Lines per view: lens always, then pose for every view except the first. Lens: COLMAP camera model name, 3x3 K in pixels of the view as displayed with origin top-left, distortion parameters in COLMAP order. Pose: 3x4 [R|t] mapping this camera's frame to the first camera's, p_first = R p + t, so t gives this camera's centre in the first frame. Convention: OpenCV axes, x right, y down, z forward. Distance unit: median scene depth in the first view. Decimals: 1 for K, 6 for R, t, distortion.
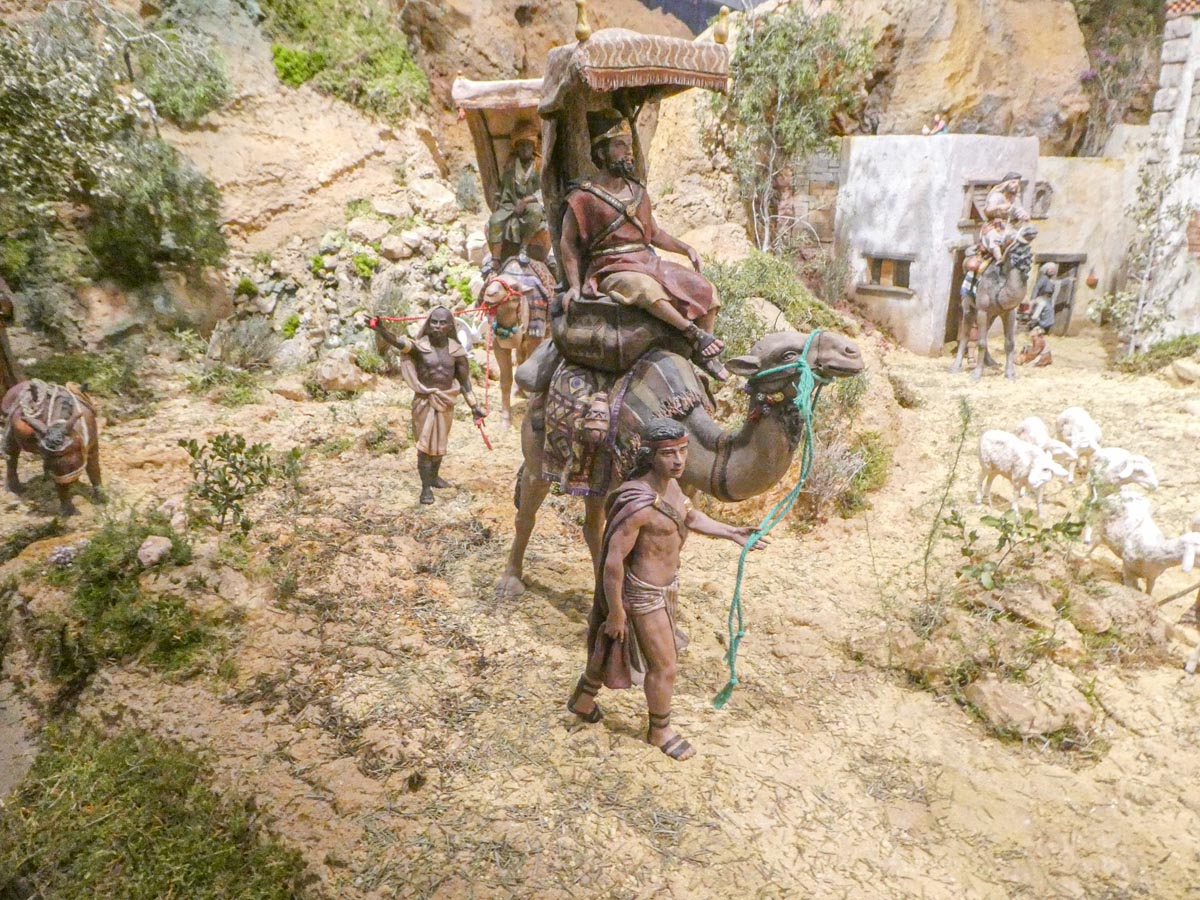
lens RADIAL K [[861.6, 0, 606.5], [0, 861.6, 454.7], [0, 0, 1]] dist [-0.004262, 0.000509]
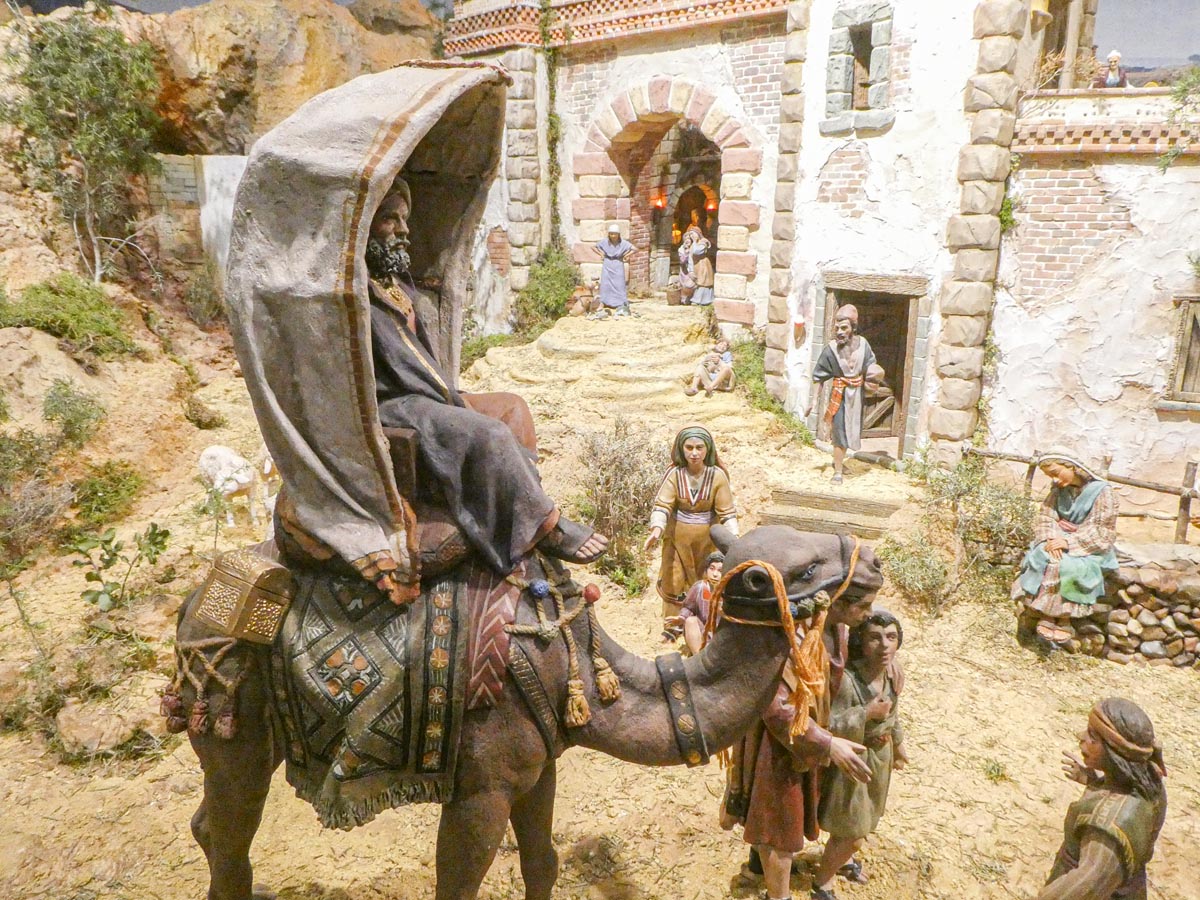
lens RADIAL K [[861.6, 0, 606.5], [0, 861.6, 454.7], [0, 0, 1]] dist [-0.004262, 0.000509]
pose [[0.888684, -0.122135, 0.441955, 0.233527], [0.131436, 0.991278, 0.009648, 0.019265], [-0.439278, 0.049515, 0.896985, -0.064923]]
